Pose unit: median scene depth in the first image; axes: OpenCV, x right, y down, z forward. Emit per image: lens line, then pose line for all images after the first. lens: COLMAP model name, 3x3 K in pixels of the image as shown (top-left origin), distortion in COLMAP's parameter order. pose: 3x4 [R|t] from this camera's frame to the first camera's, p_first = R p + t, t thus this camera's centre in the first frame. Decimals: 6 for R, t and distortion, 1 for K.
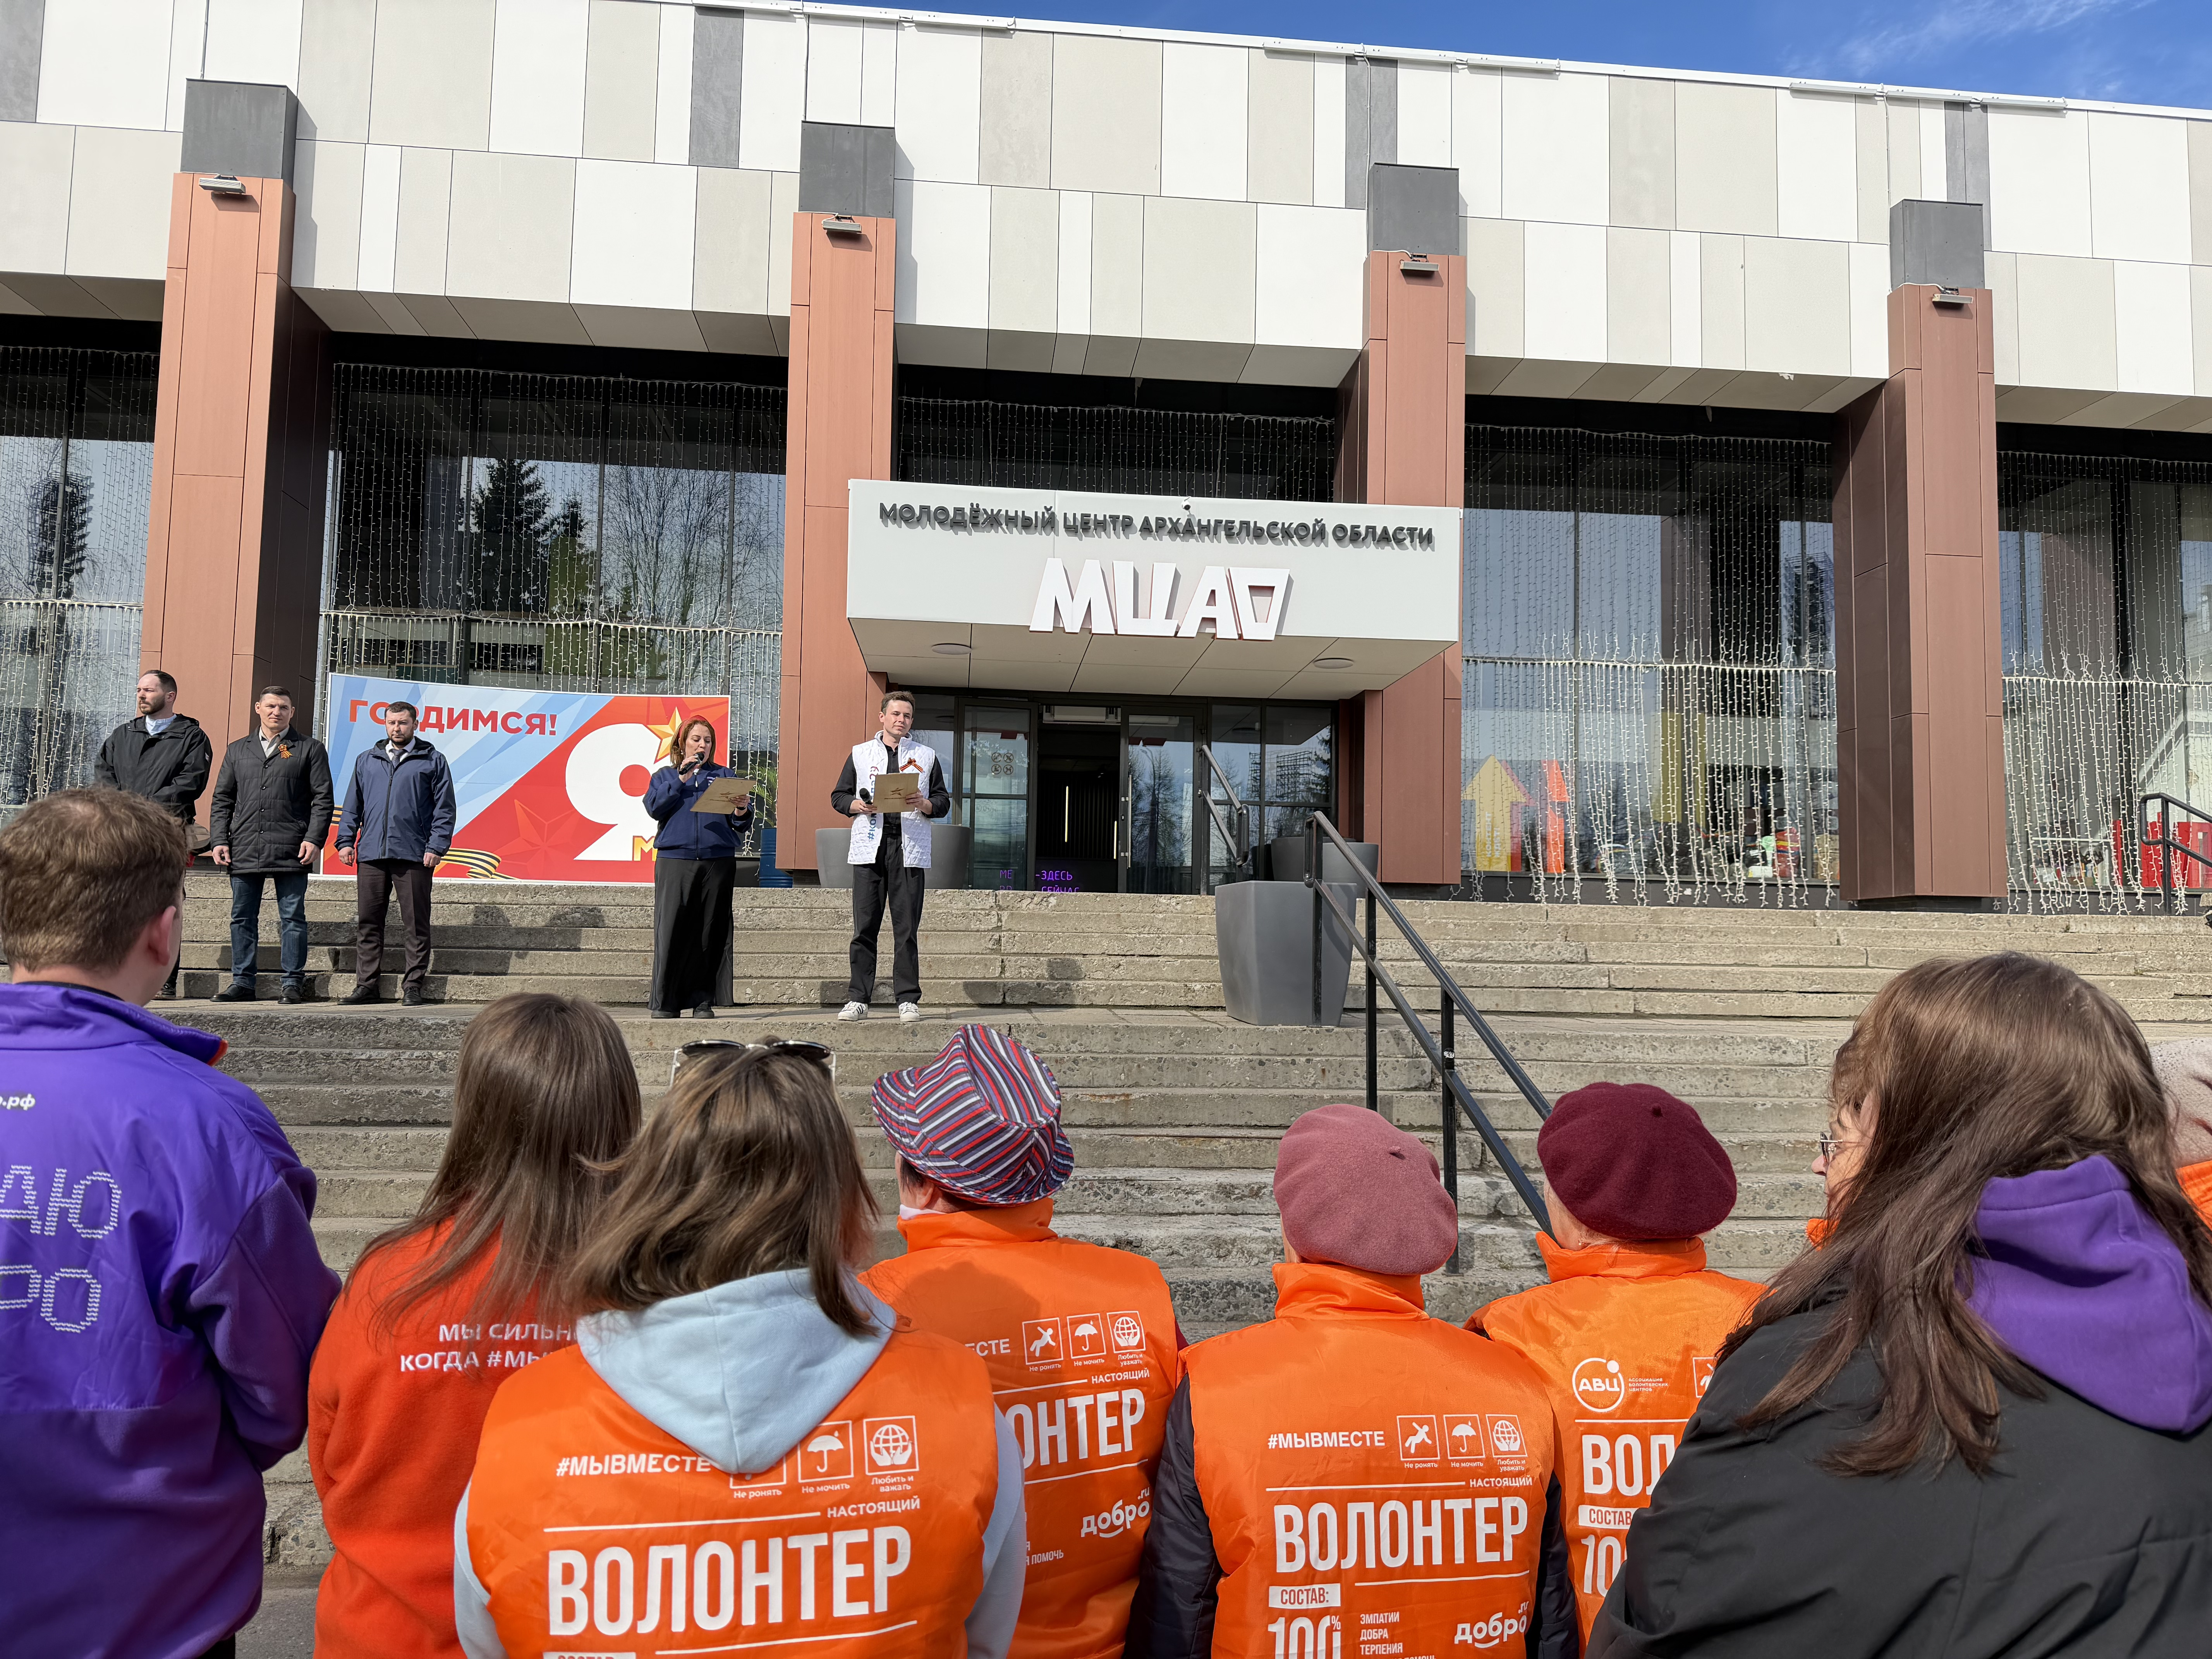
lens RADIAL K [[1532.6, 0, 1109.4], [0, 1532.6, 844.3], [0, 0, 1]] dist [0.026596, -0.043952]
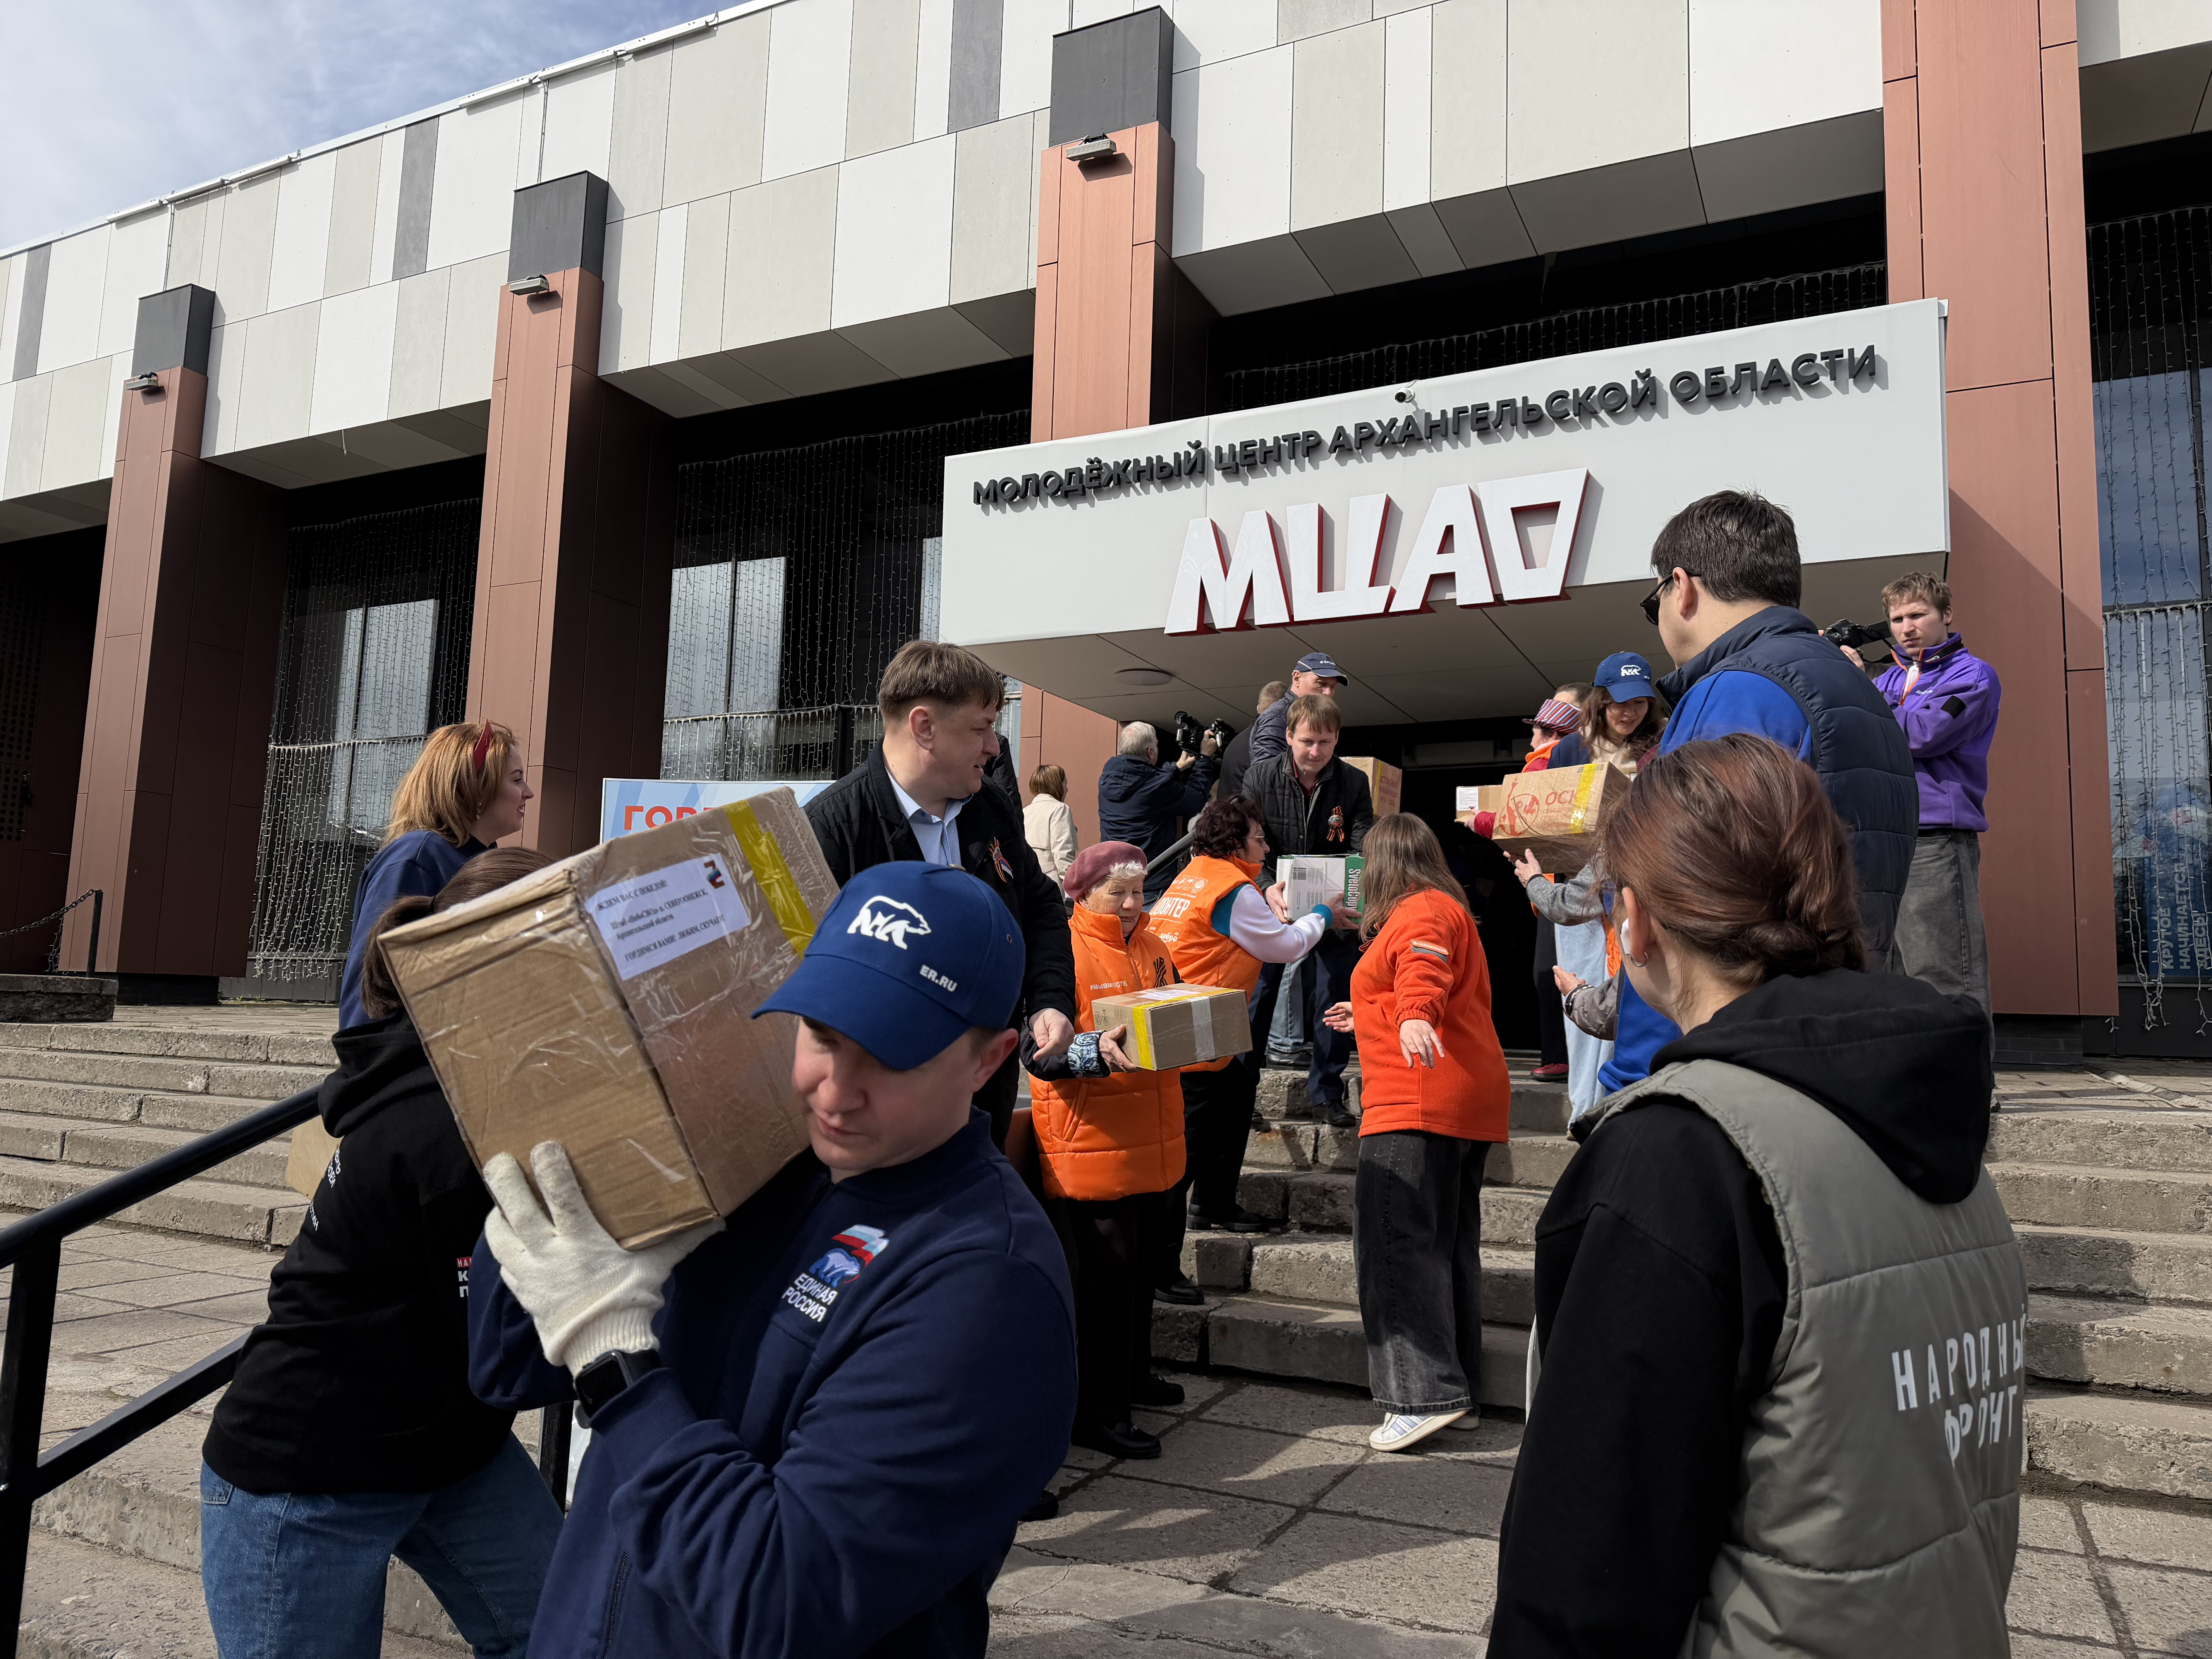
lens RADIAL K [[1502.9, 0, 1124.1], [0, 1502.9, 848.0], [0, 0, 1]] dist [0.042631, -0.102596]
pose [[0.853135, -0.051969, -0.519095, 0.202925], [0.031717, 0.998352, -0.047823, -0.015248], [0.520725, 0.024335, 0.853377, 0.354286]]
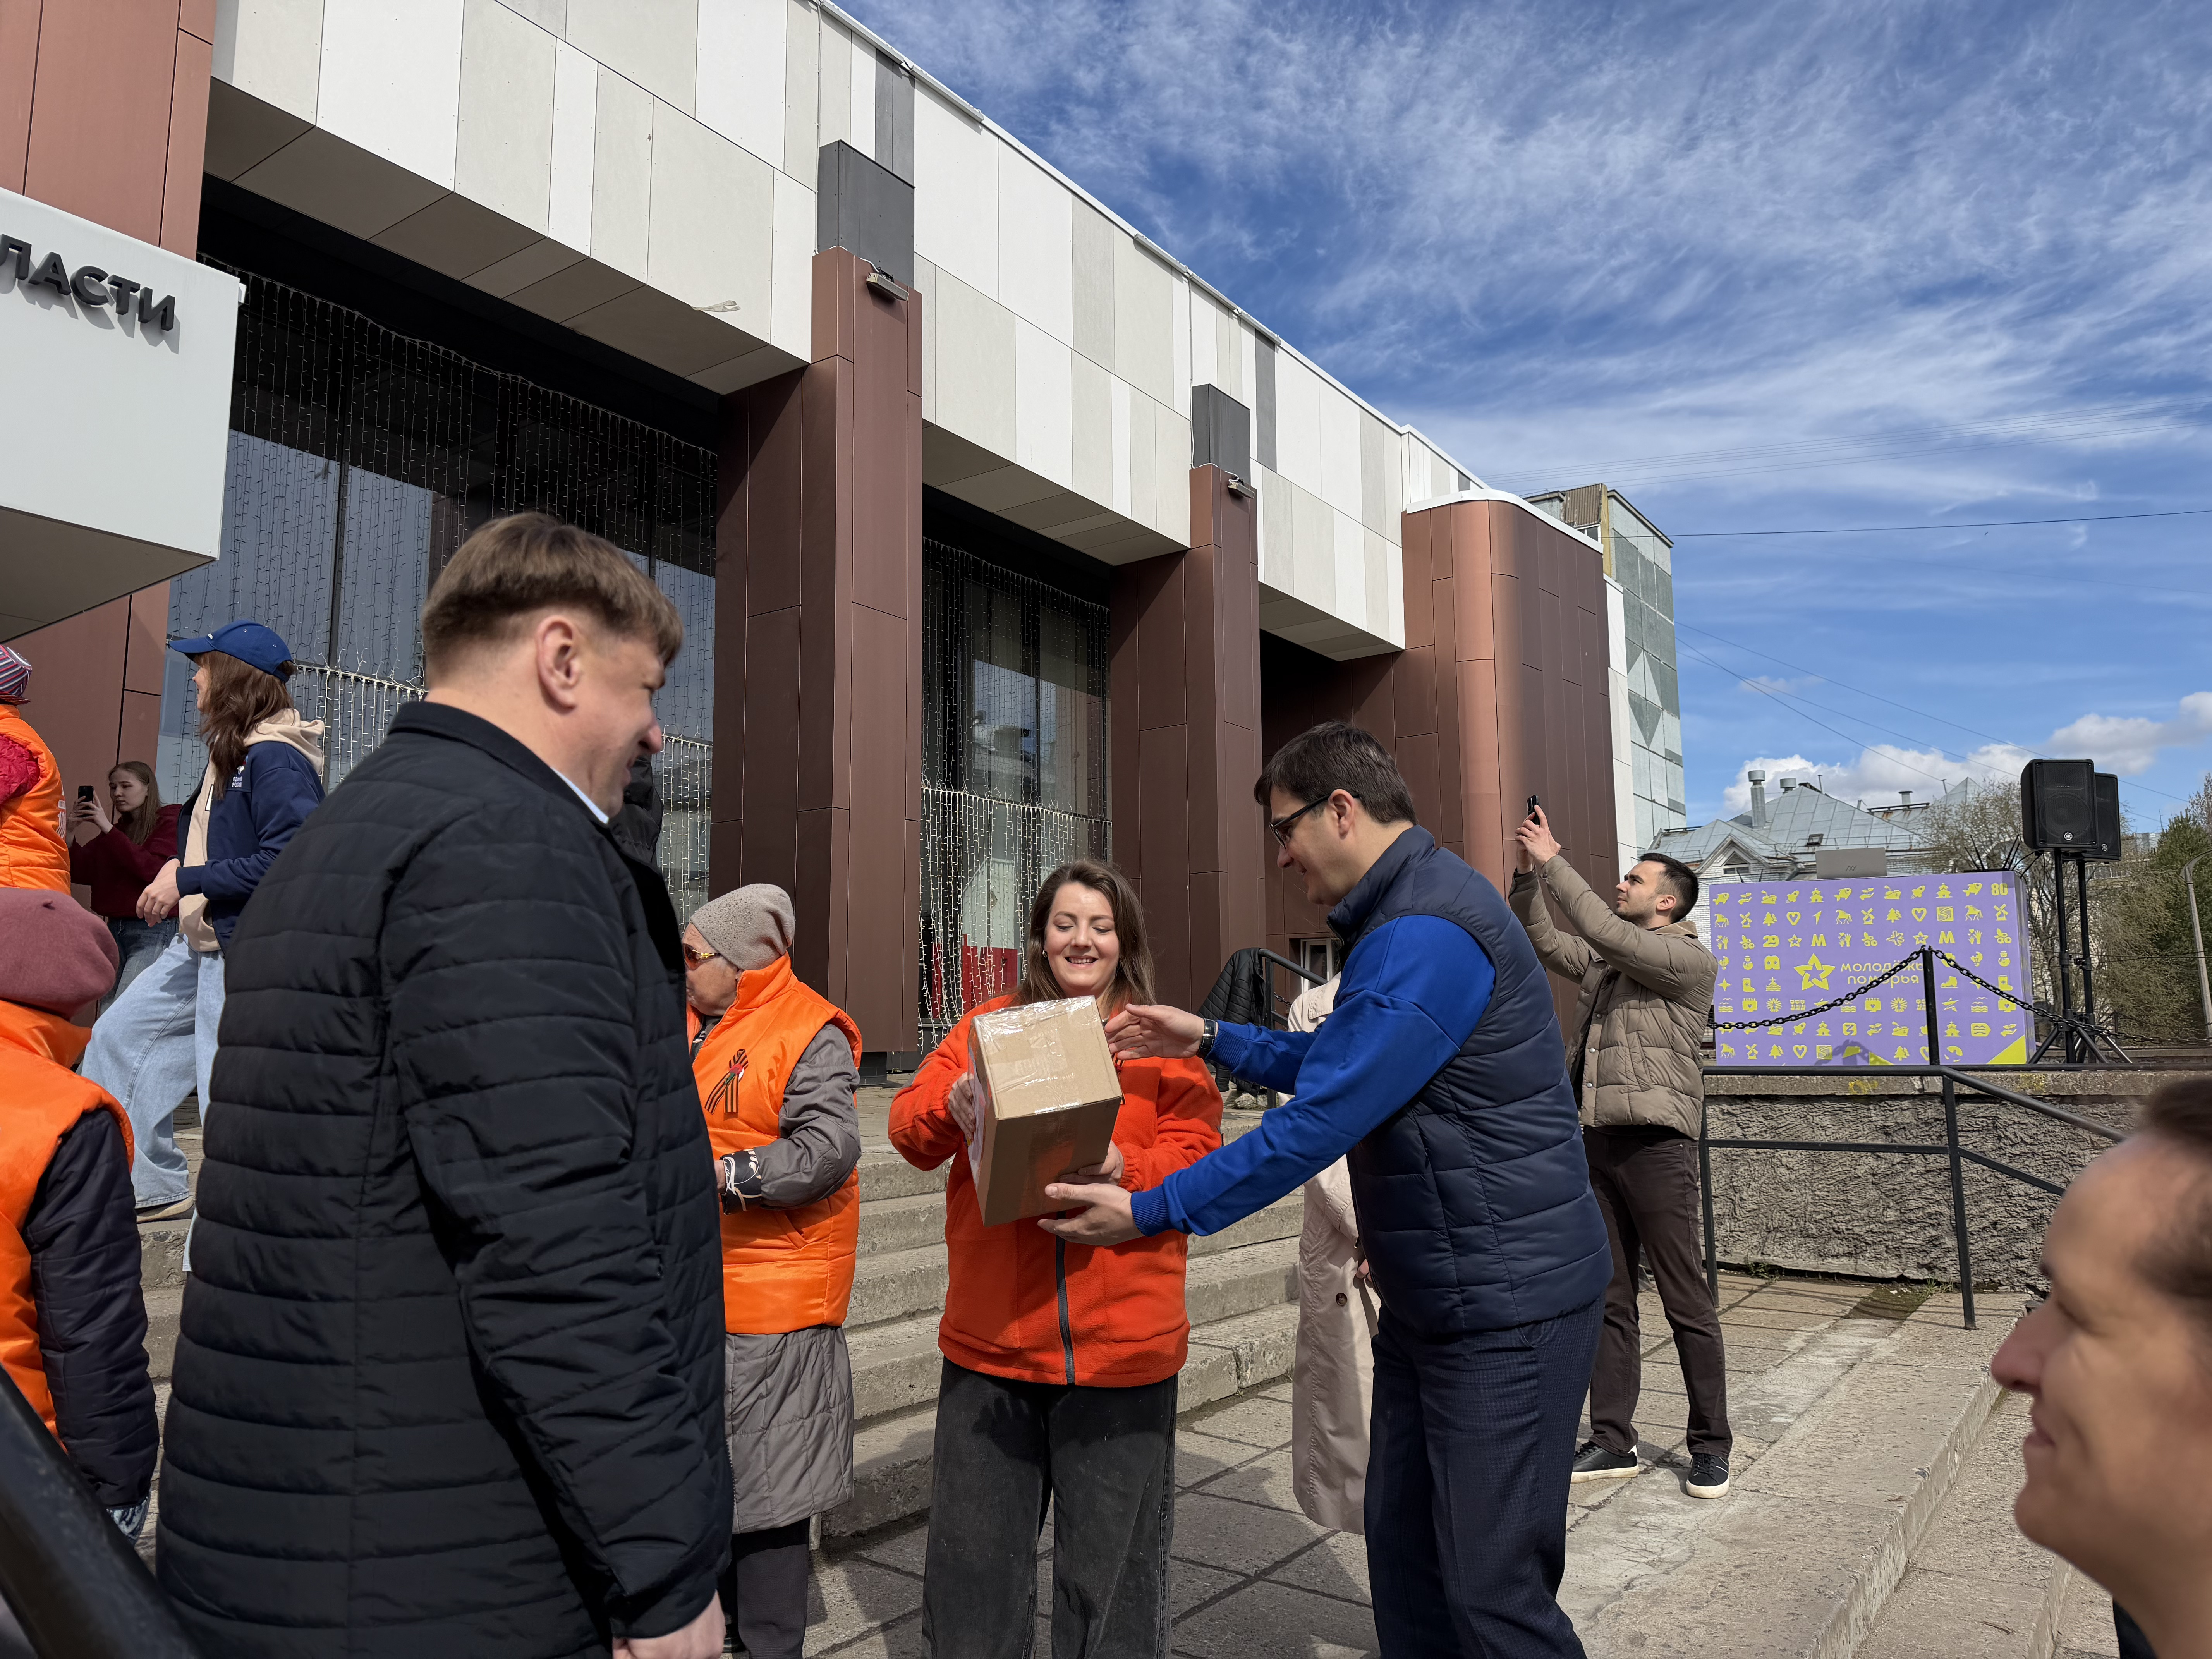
lens RADIAL K [[1532.6, 0, 1109.4], [0, 1532.6, 844.3], [0, 0, 1]] dist [0.026596, -0.043952]
pose [[0.655947, 0.076385, 0.750932, 0.056545], [-0.042193, 0.997021, -0.064561, -0.025448], [-0.753626, 0.010664, 0.657217, 0.412672]]
